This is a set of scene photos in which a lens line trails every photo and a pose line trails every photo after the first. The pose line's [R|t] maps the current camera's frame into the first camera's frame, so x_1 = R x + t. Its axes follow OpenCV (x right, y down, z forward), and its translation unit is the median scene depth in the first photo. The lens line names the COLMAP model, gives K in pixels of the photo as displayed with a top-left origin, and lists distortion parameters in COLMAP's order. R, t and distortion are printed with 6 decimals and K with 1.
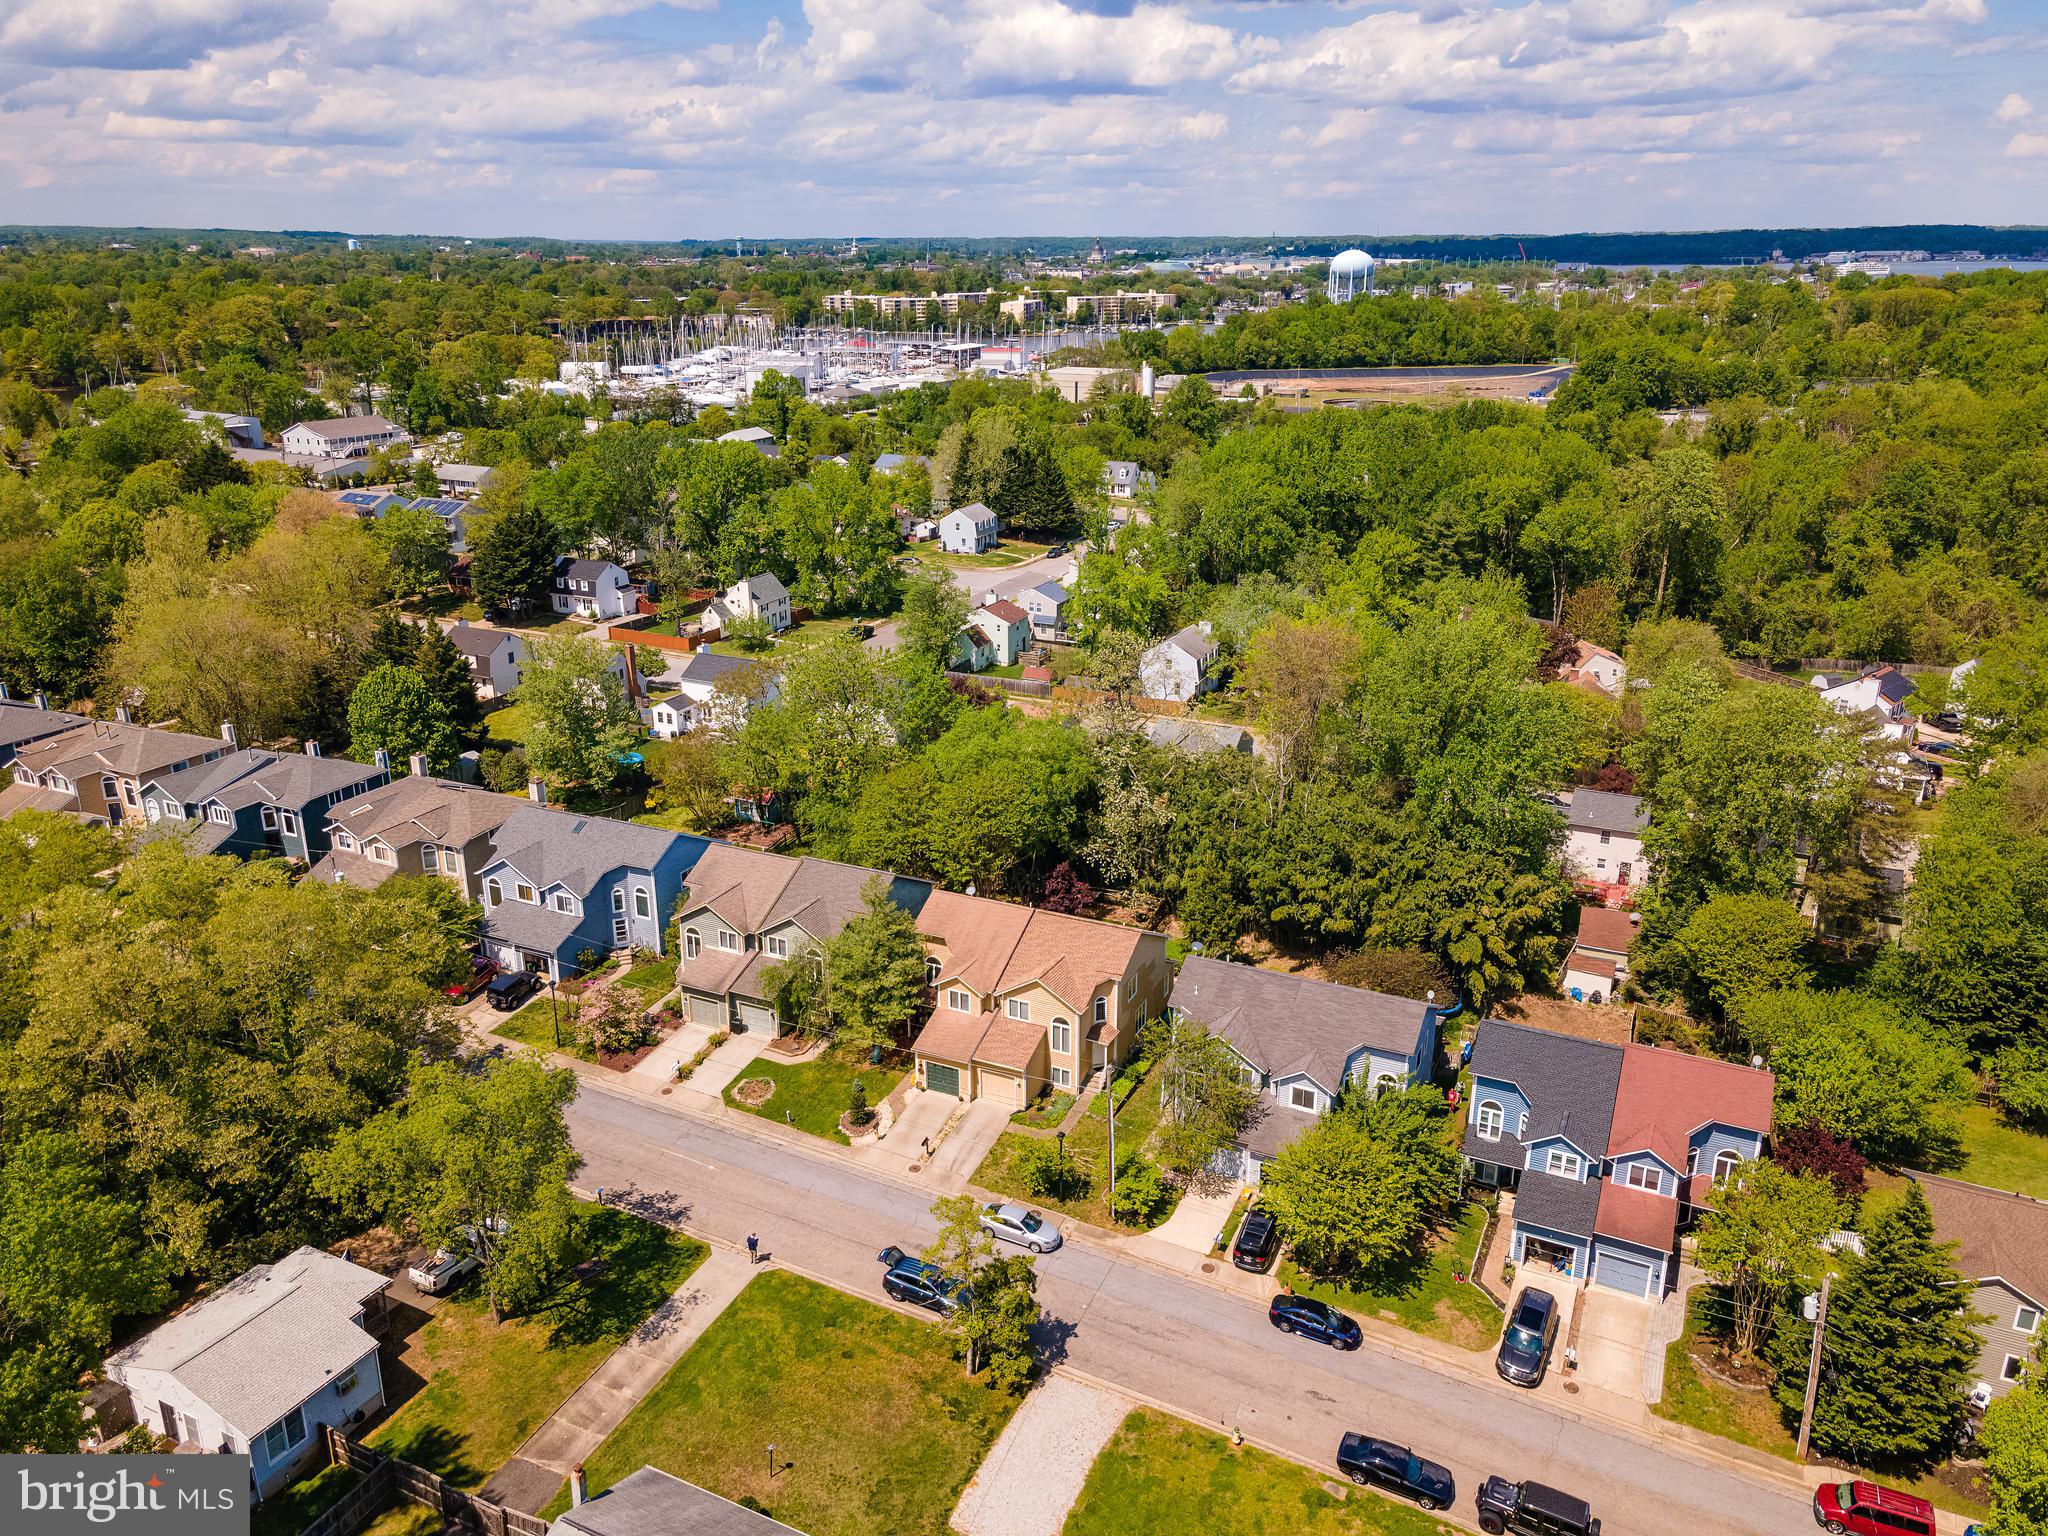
lens RADIAL K [[1496.1, 0, 1024.0], [0, 1496.1, 768.0], [0, 0, 1]] dist [0.016560, 0.089457]
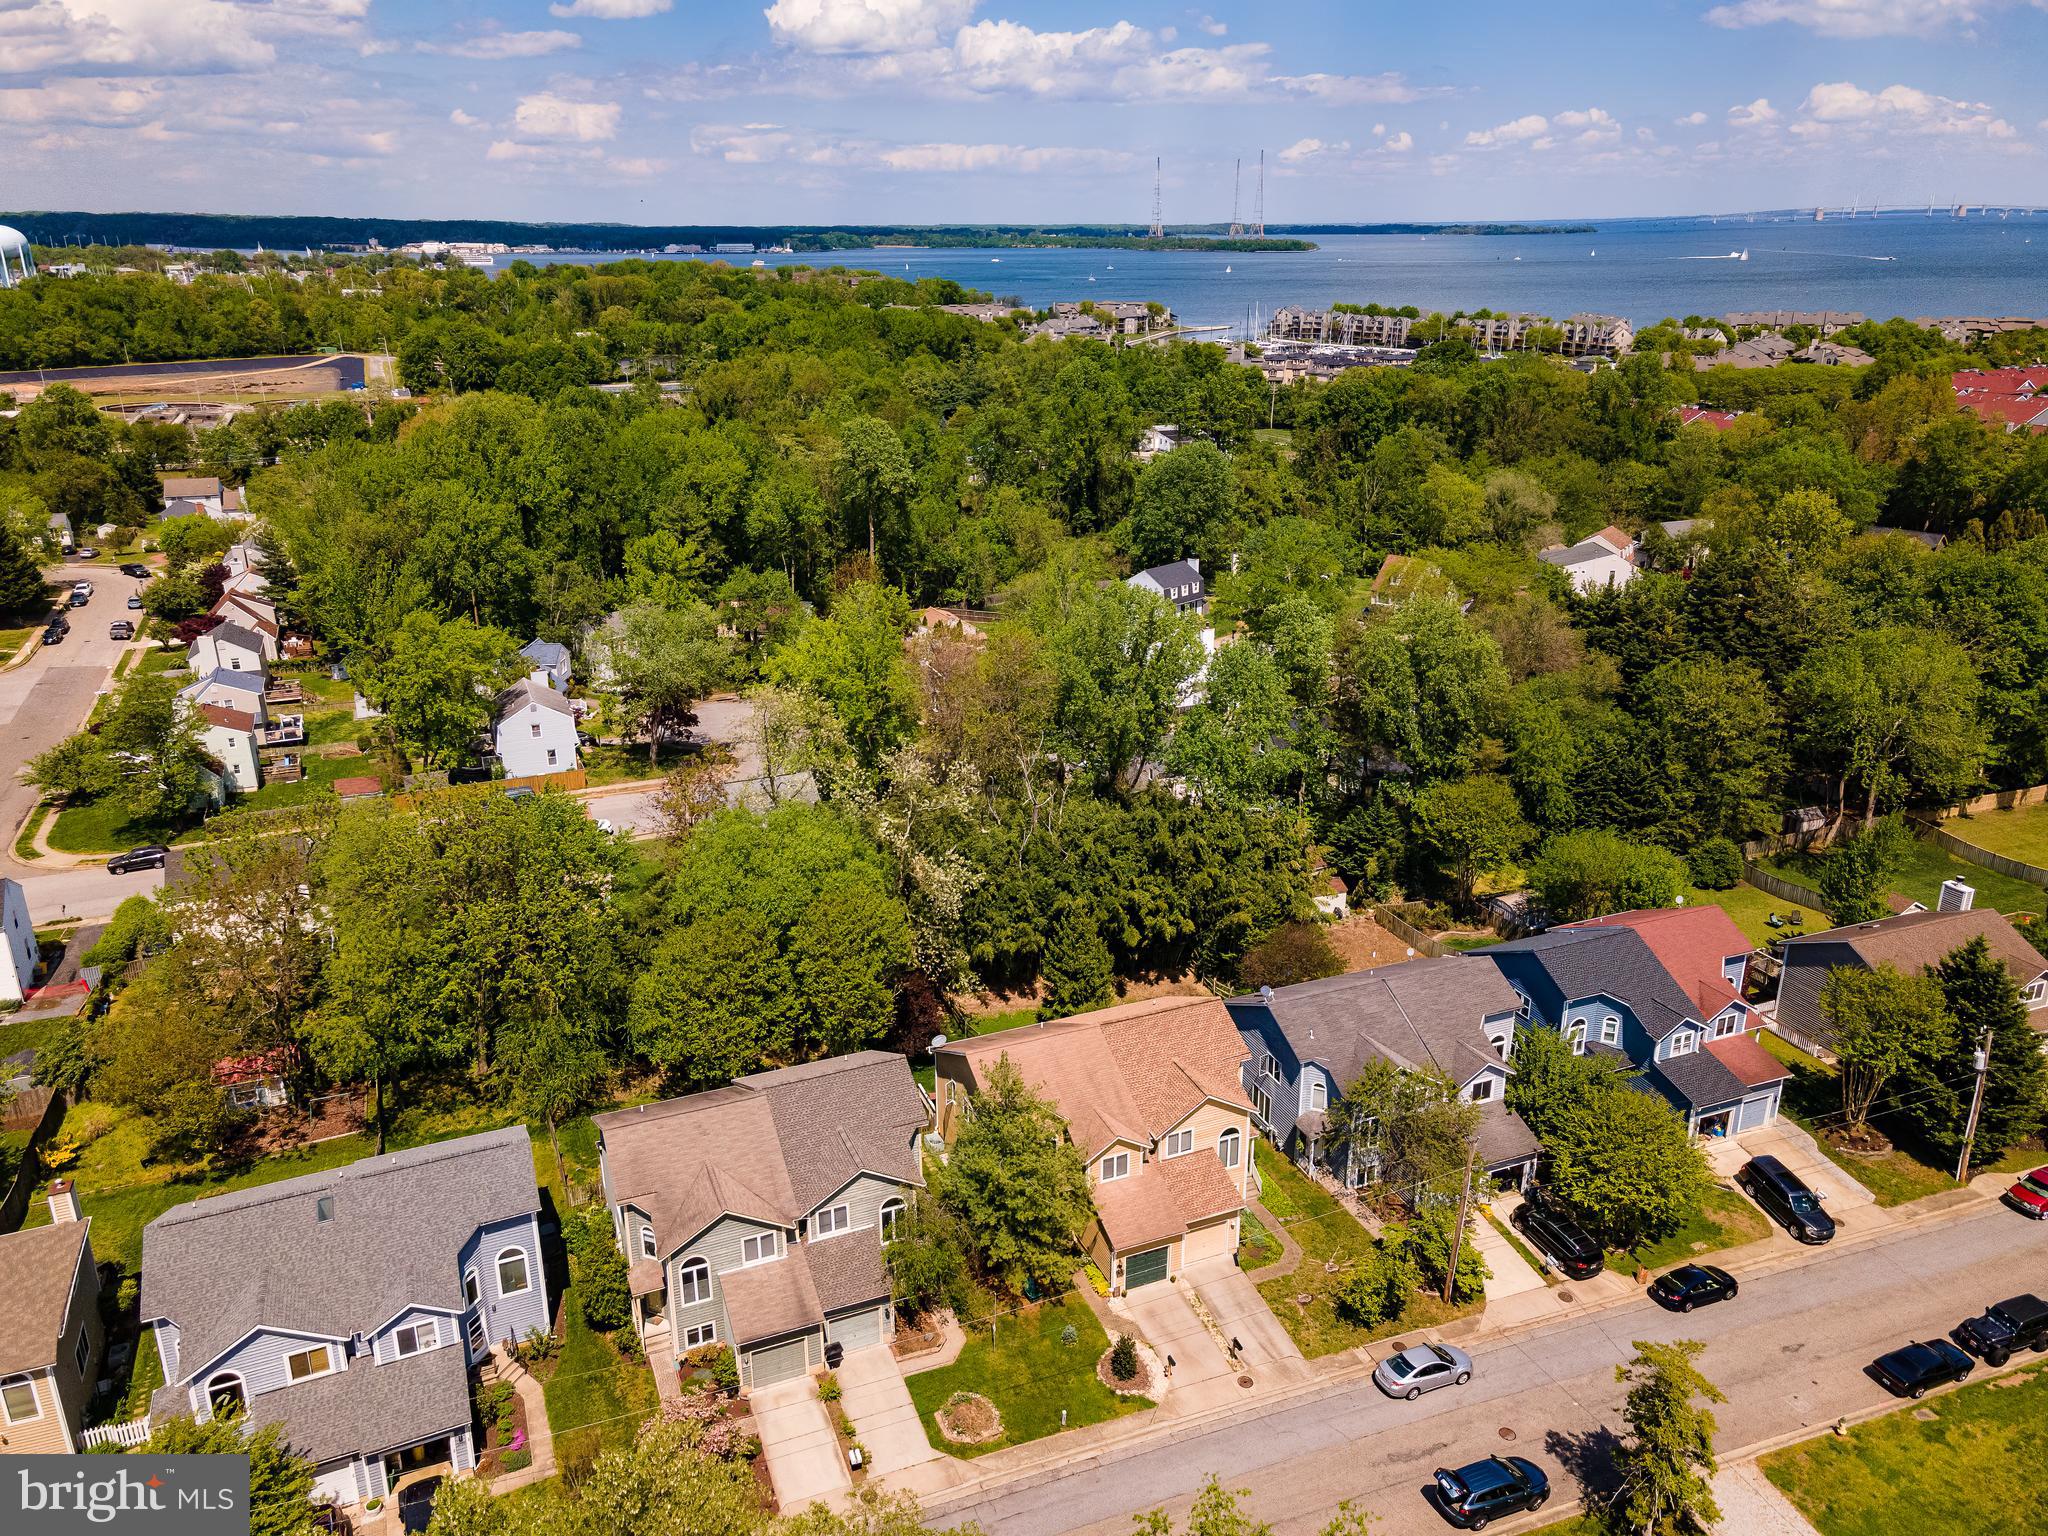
lens RADIAL K [[1496.1, 0, 1024.0], [0, 1496.1, 768.0], [0, 0, 1]] dist [0.016560, 0.089457]
pose [[0.665991, -0.253329, 0.701627, -0.574878], [0.248195, 0.962233, 0.111835, -0.143680], [-0.703460, 0.099659, 0.703713, 0.469858]]
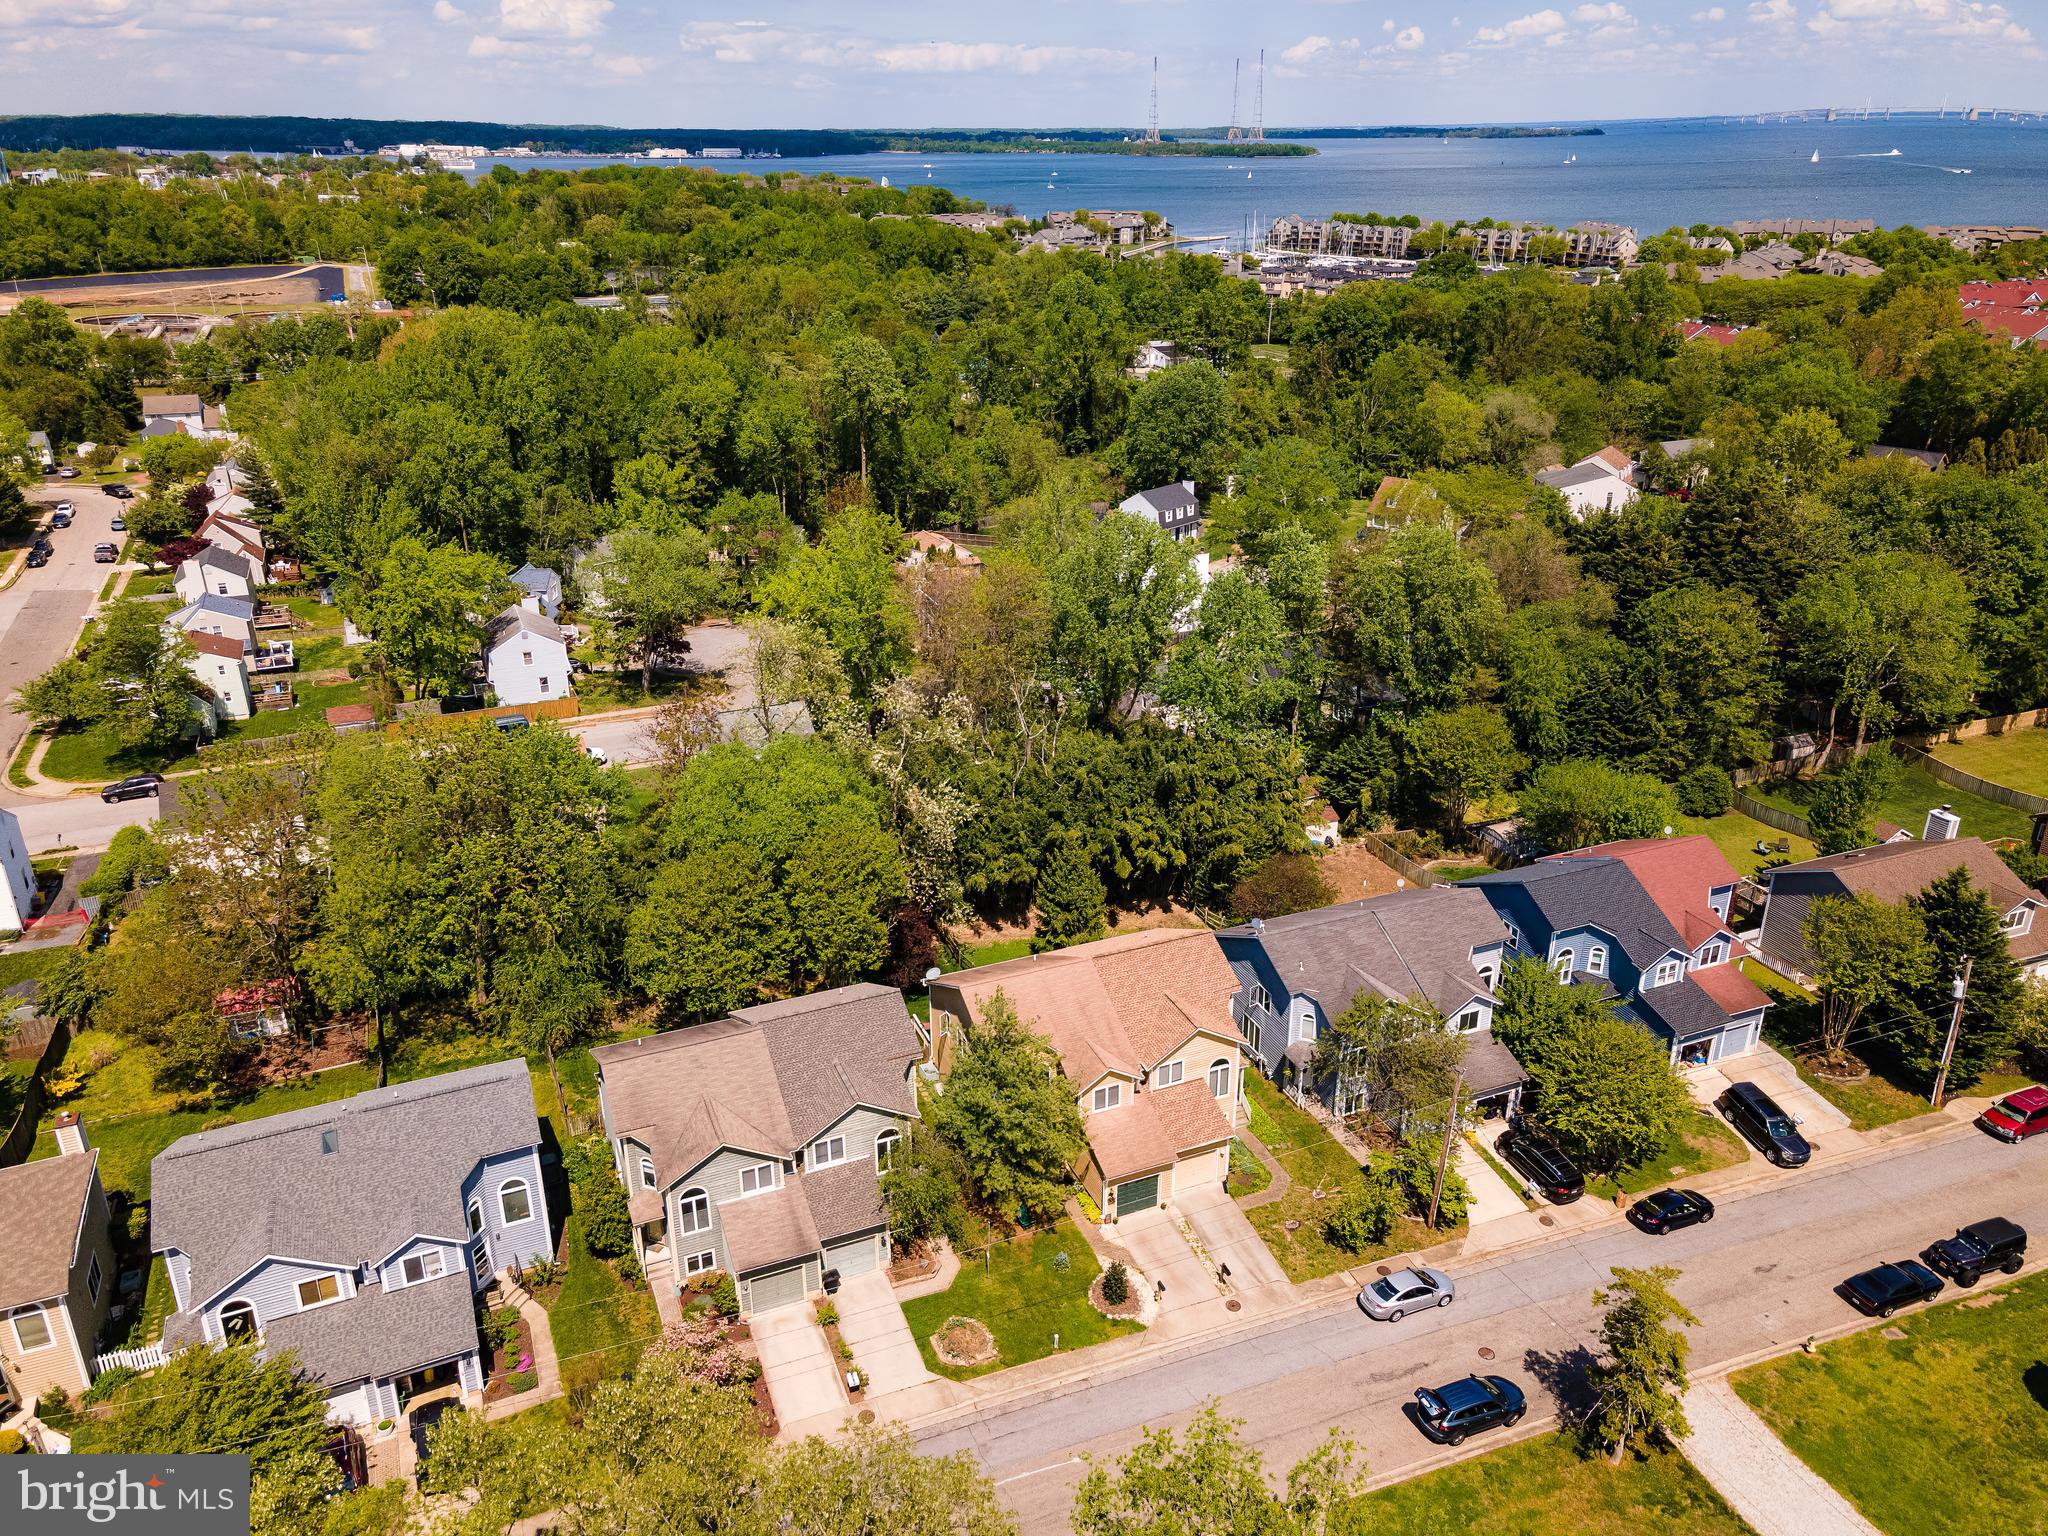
lens RADIAL K [[1496.1, 0, 1024.0], [0, 1496.1, 768.0], [0, 0, 1]] dist [0.016560, 0.089457]
pose [[0.663049, -0.292275, 0.689160, -0.572303], [0.248657, 0.954347, 0.165506, -0.153362], [-0.706071, 0.061626, 0.705455, 0.467727]]
